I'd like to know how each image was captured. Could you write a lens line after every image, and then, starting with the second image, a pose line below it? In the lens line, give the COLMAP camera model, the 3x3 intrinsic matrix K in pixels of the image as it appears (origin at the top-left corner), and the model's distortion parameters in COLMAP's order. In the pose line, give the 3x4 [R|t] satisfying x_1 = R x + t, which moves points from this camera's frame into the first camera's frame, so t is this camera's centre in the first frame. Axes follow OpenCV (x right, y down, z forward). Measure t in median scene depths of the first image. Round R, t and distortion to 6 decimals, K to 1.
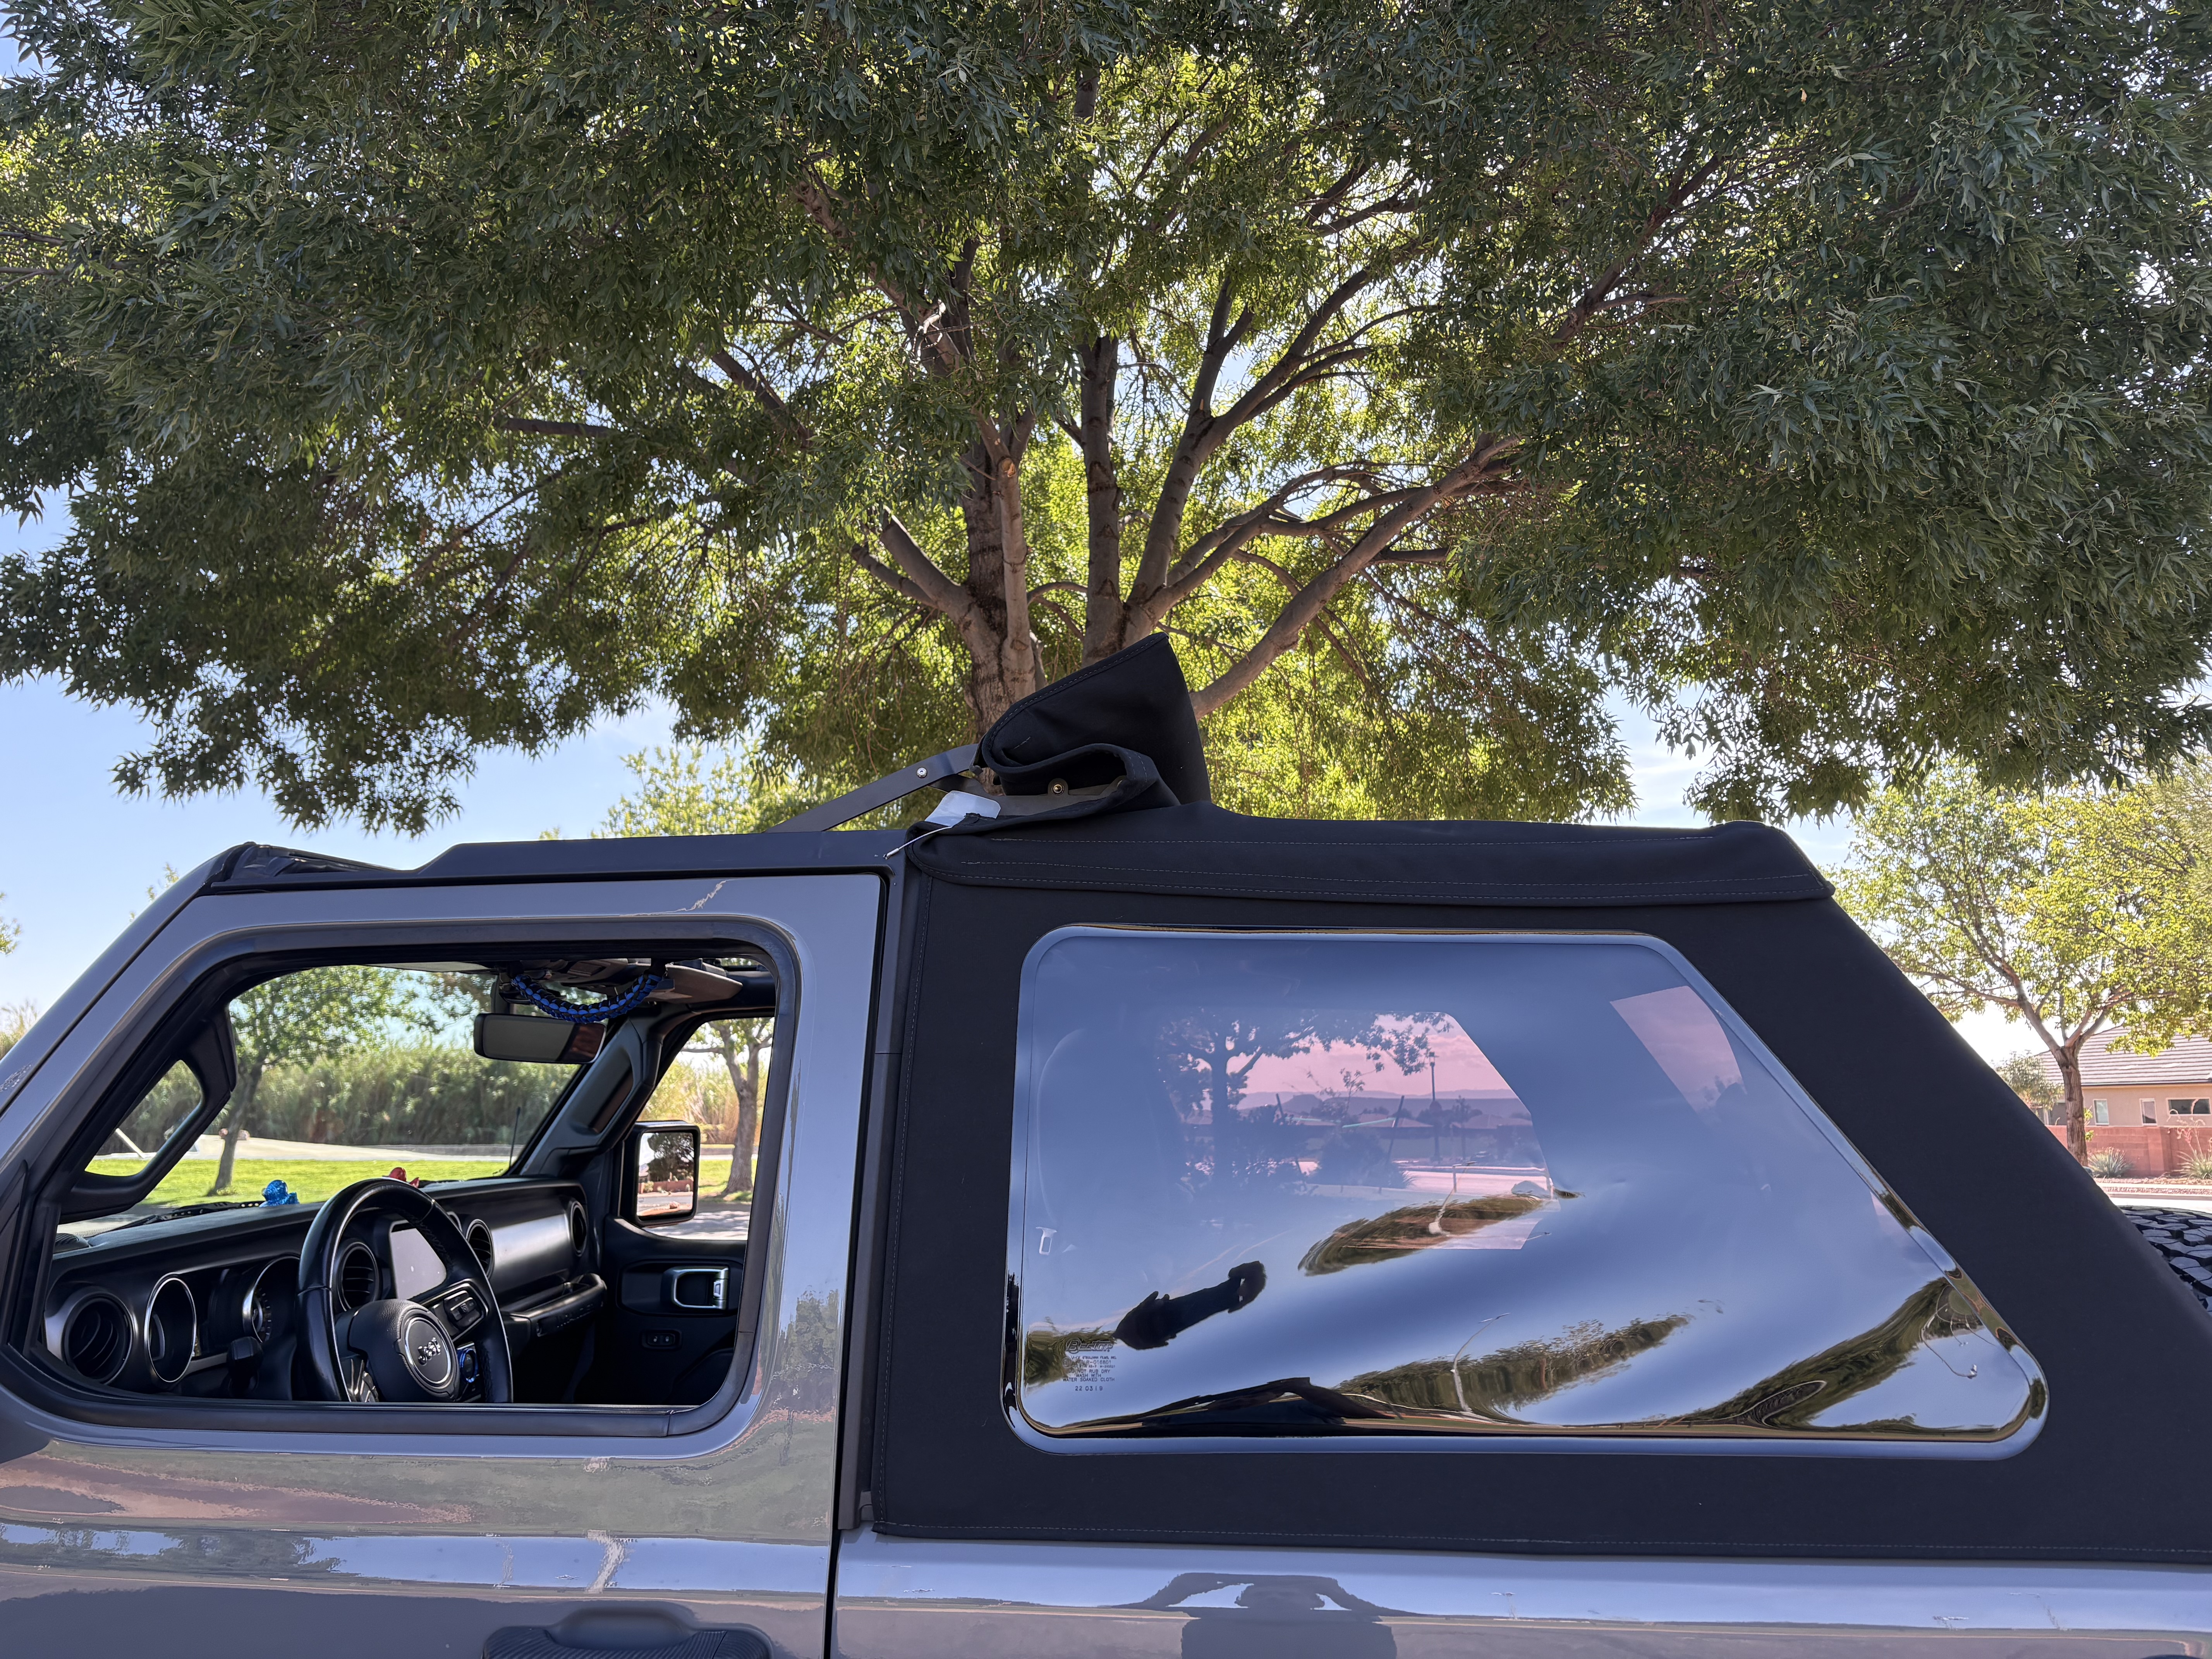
lens RADIAL K [[1620.5, 0, 1106.0], [0, 1620.5, 829.5], [0, 0, 1]] dist [0.019192, -0.008504]
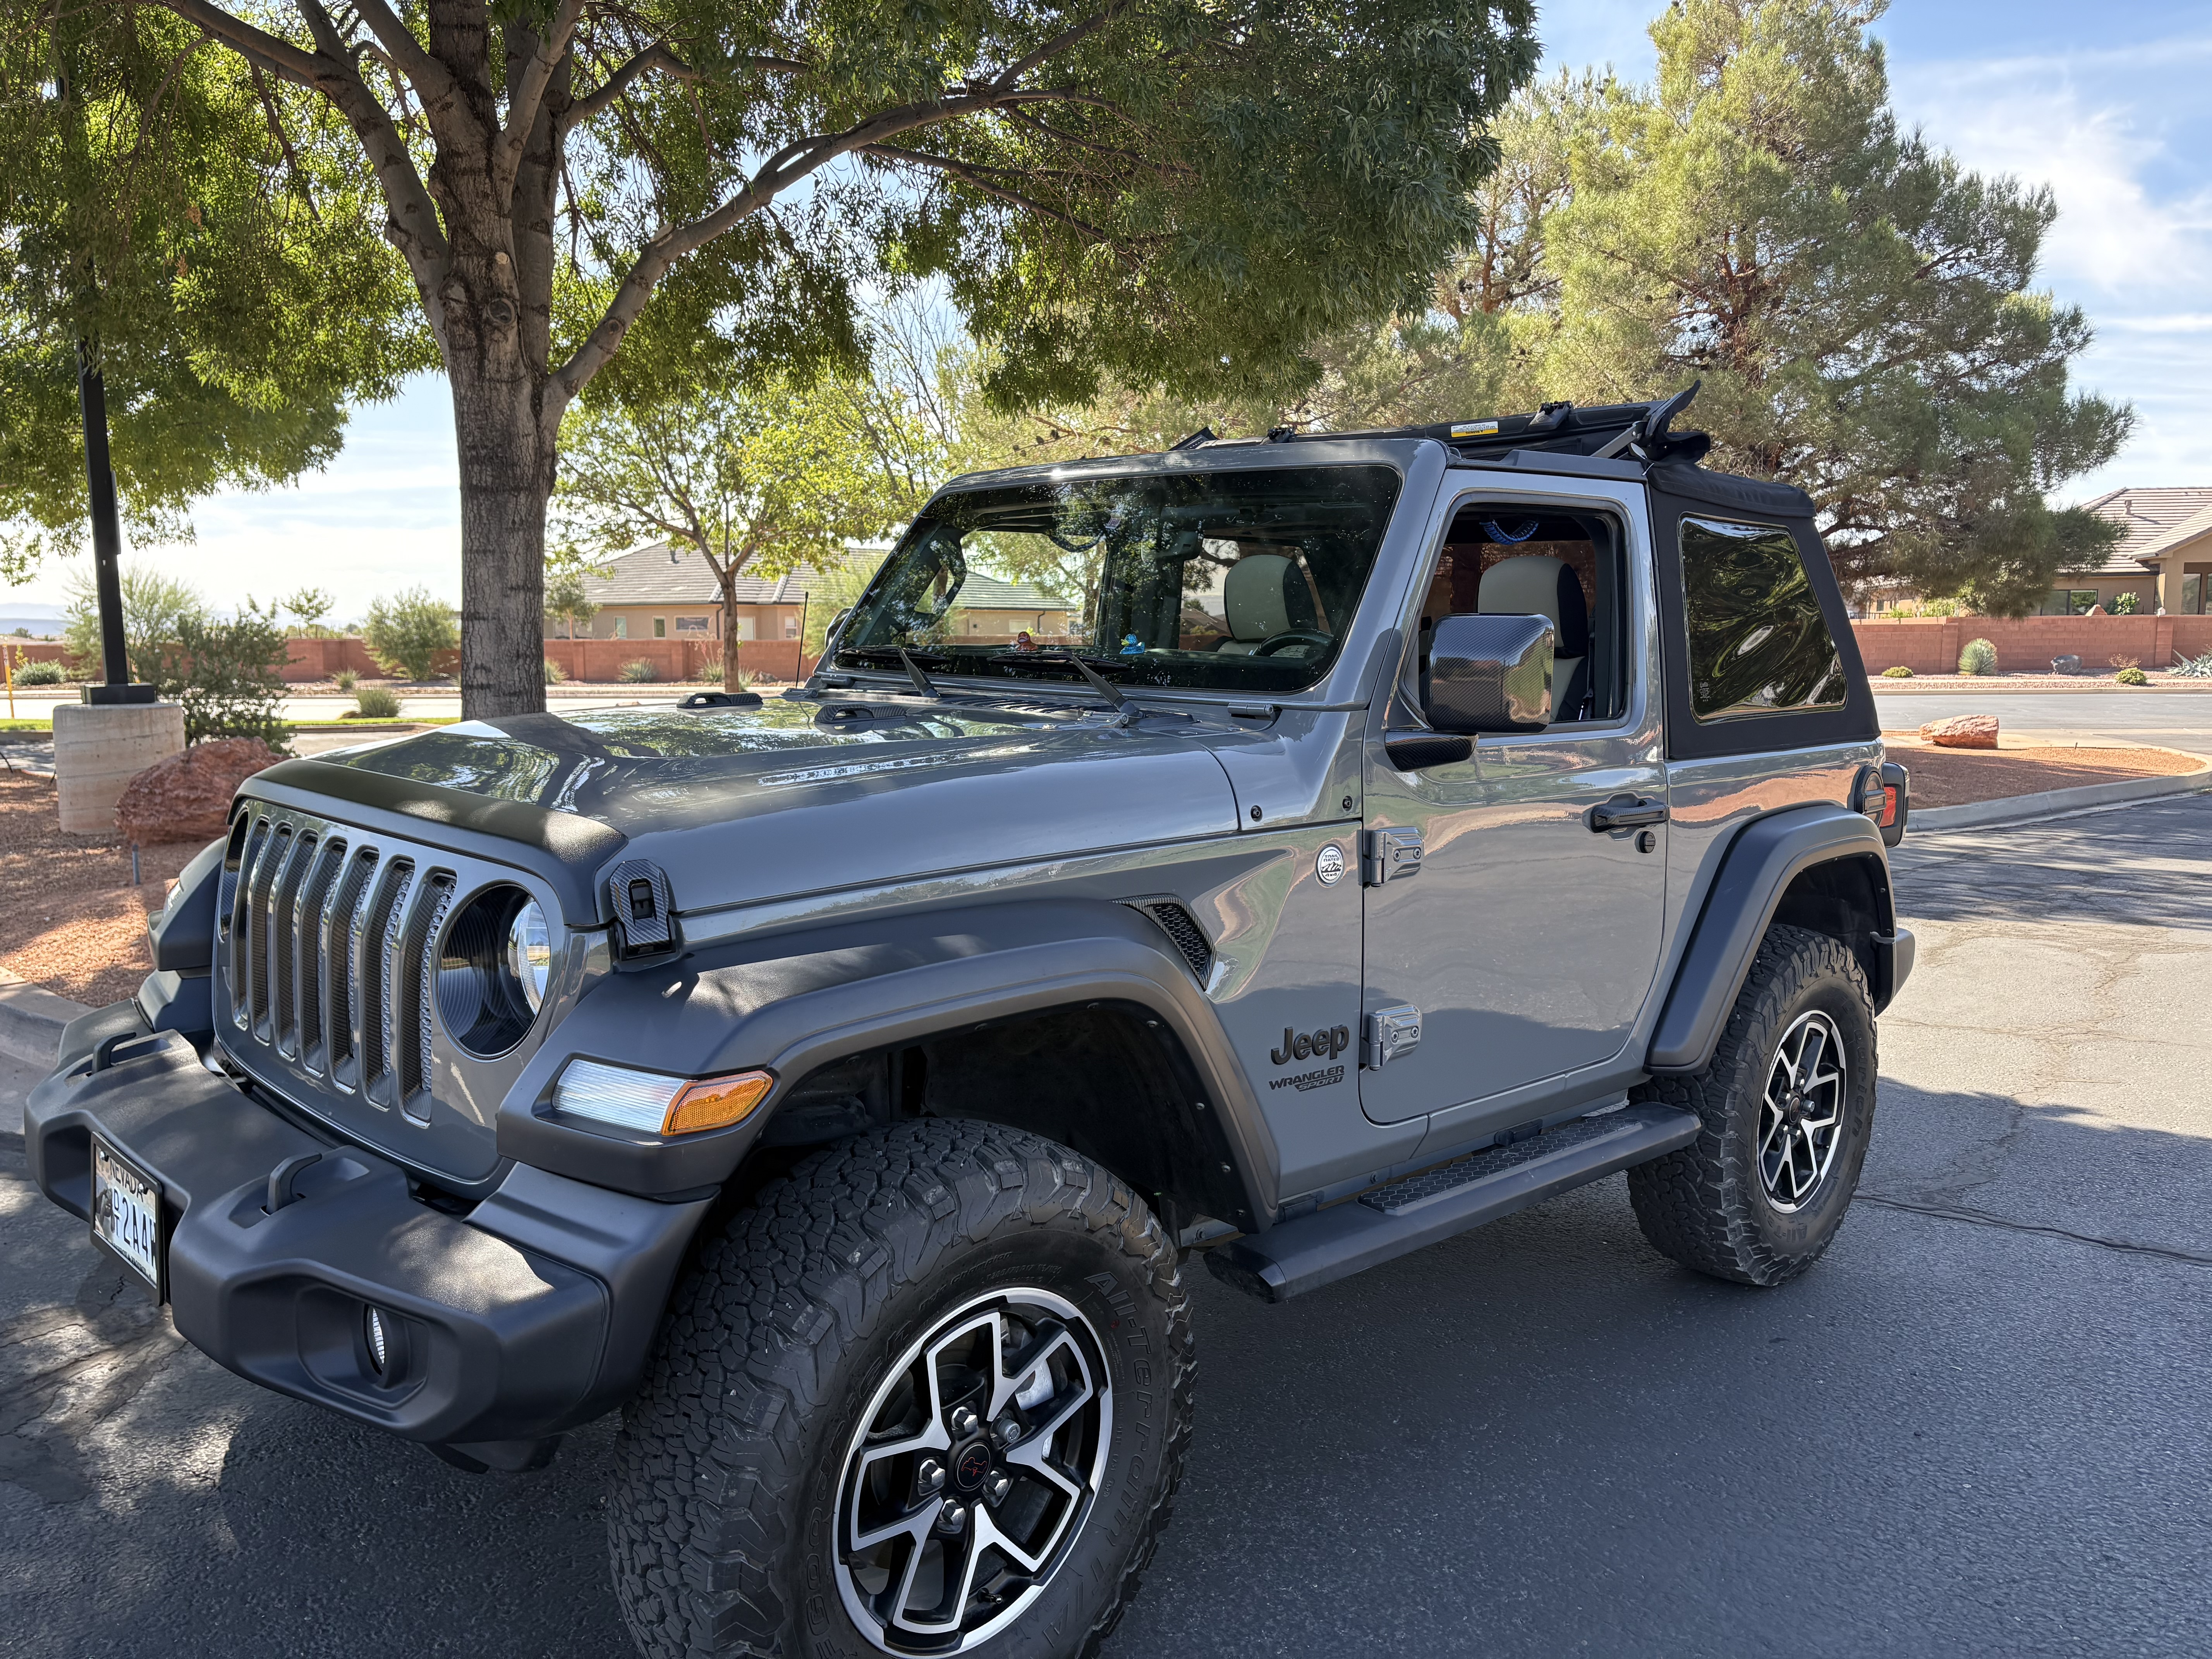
lens RADIAL K [[1620.5, 0, 1106.0], [0, 1620.5, 829.5], [0, 0, 1]] dist [0.019192, -0.008504]
pose [[0.644182, -0.097746, 0.758601, -0.548407], [-0.125235, 0.964937, 0.230679, 0.014384], [-0.754550, -0.243602, 0.609354, 0.011477]]
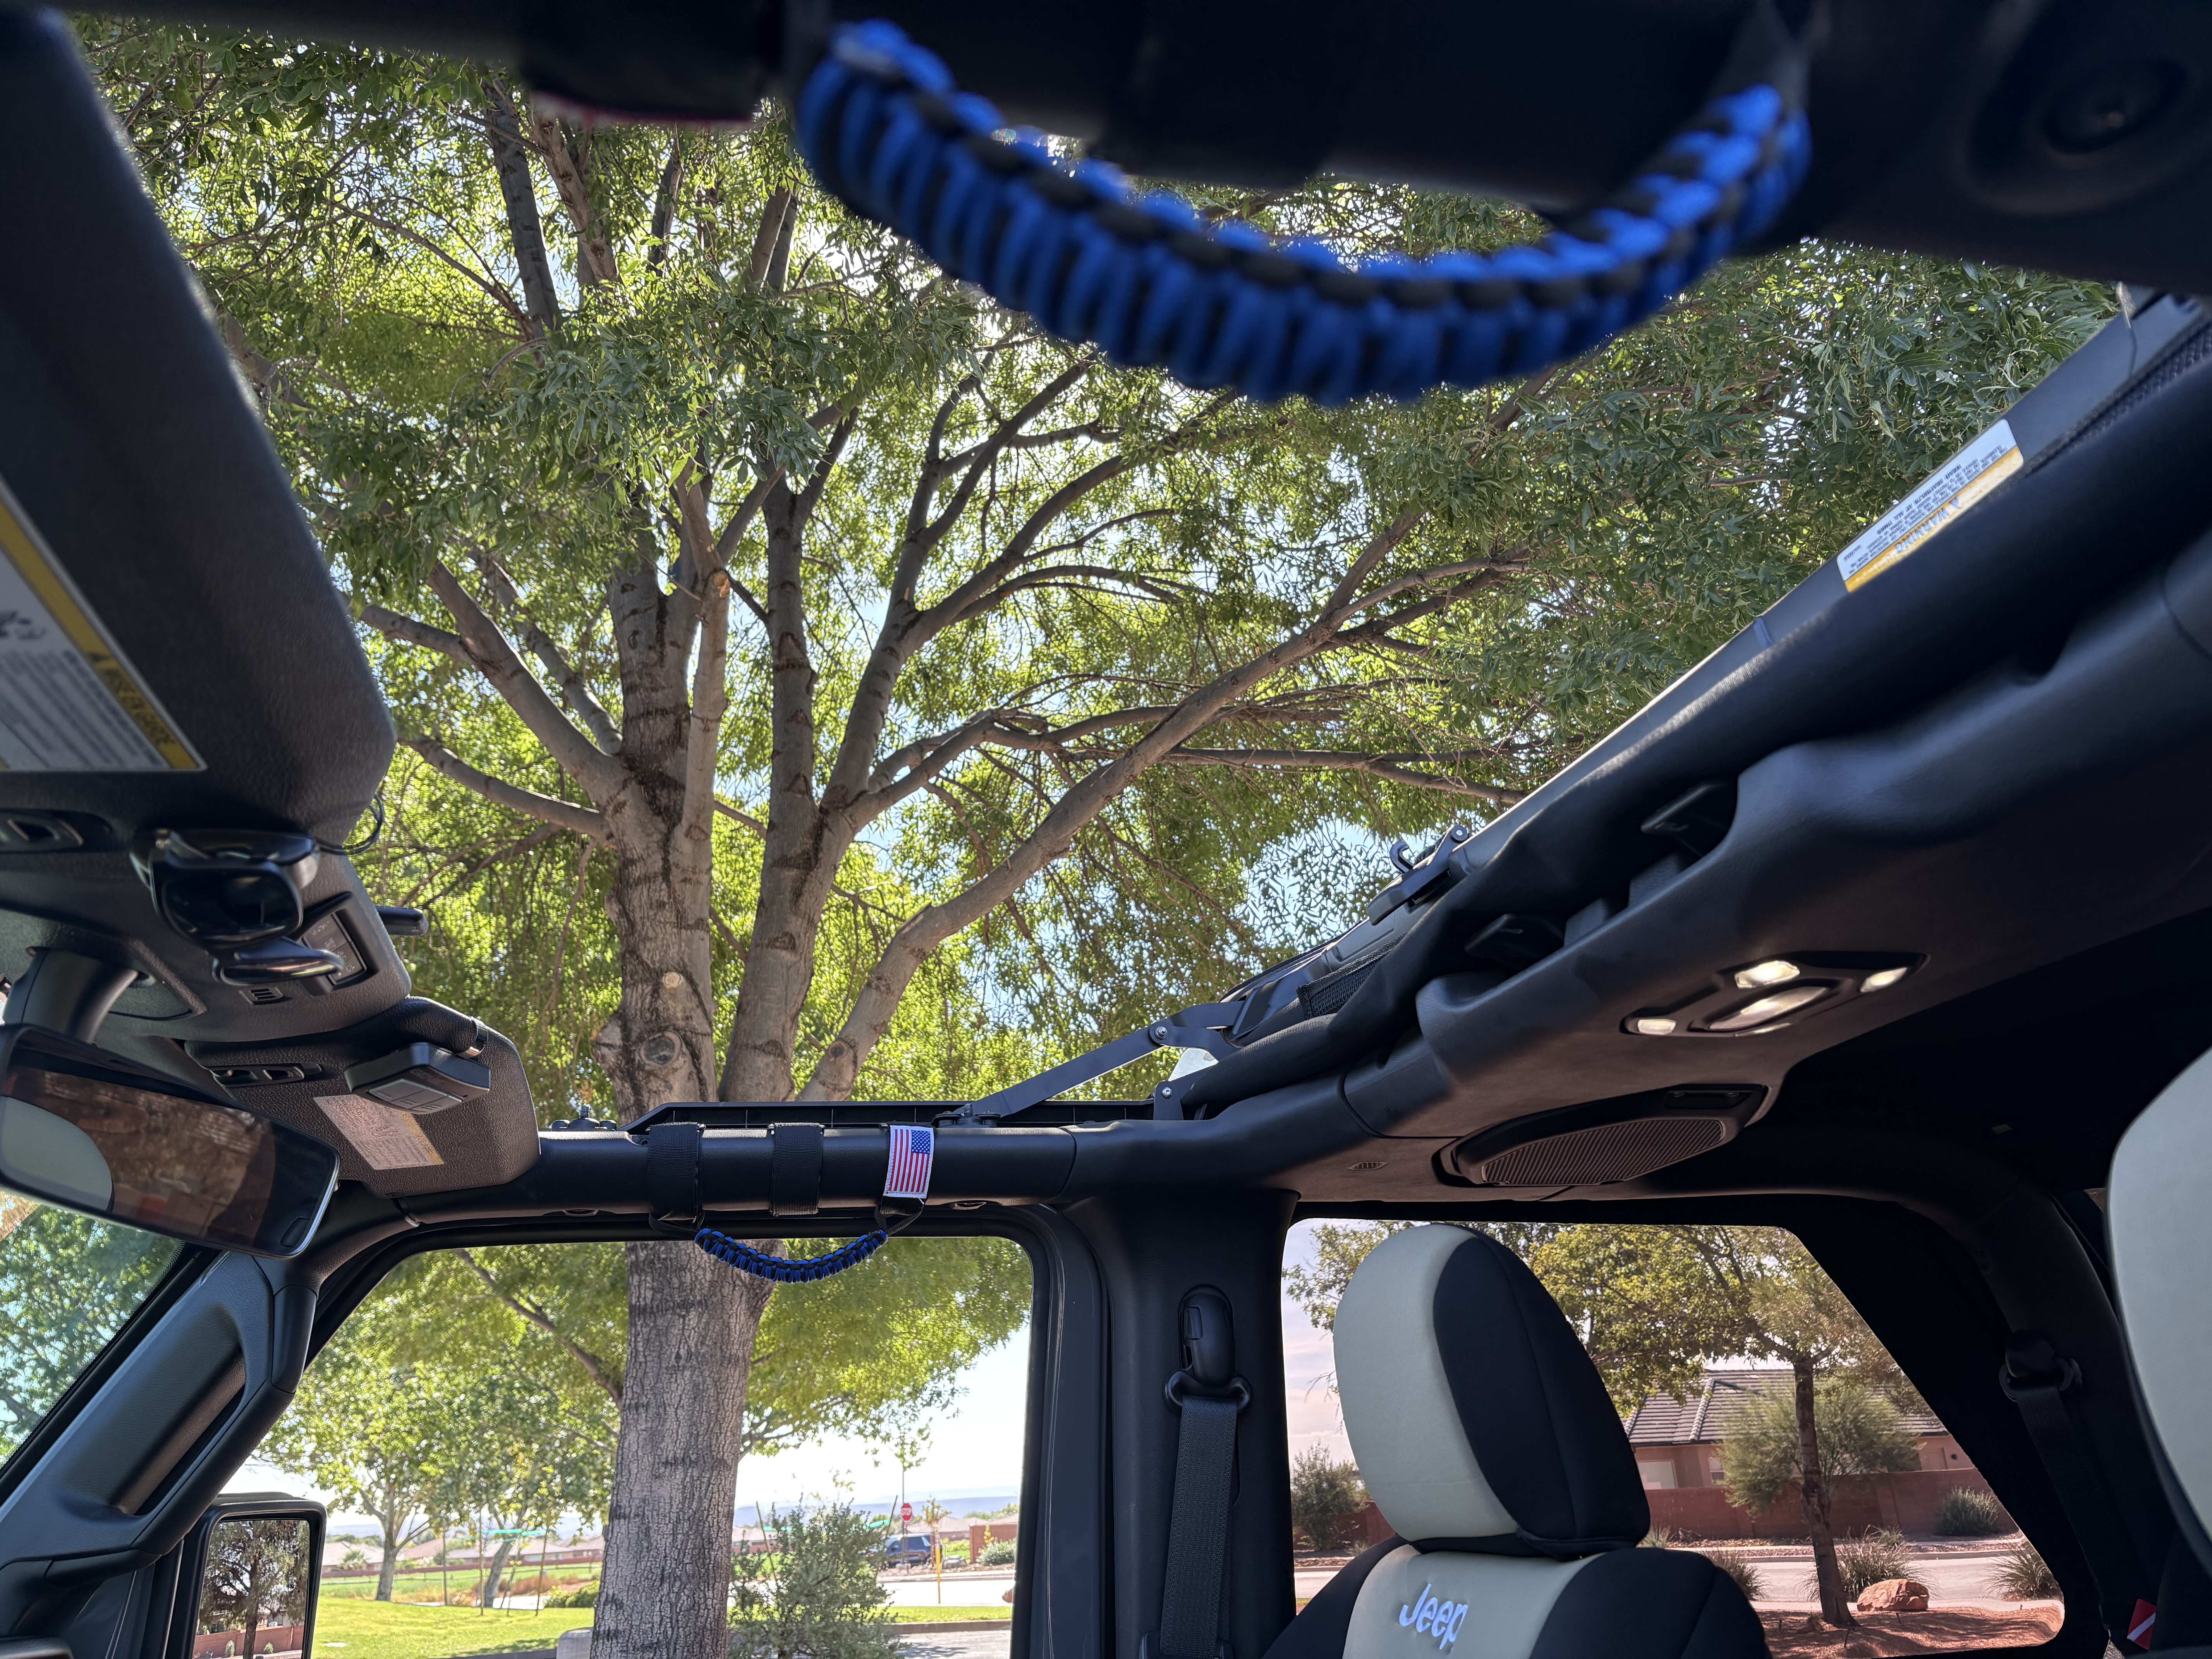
lens RADIAL K [[1627.1, 0, 1117.6], [0, 1627.1, 857.3], [0, 0, 1]] dist [0.005323, 0.000193]
pose [[0.945224, 0.074000, 0.317923, -0.094942], [-0.004202, 0.976642, -0.214830, 0.049398], [-0.326394, 0.201726, 0.923457, 0.222149]]
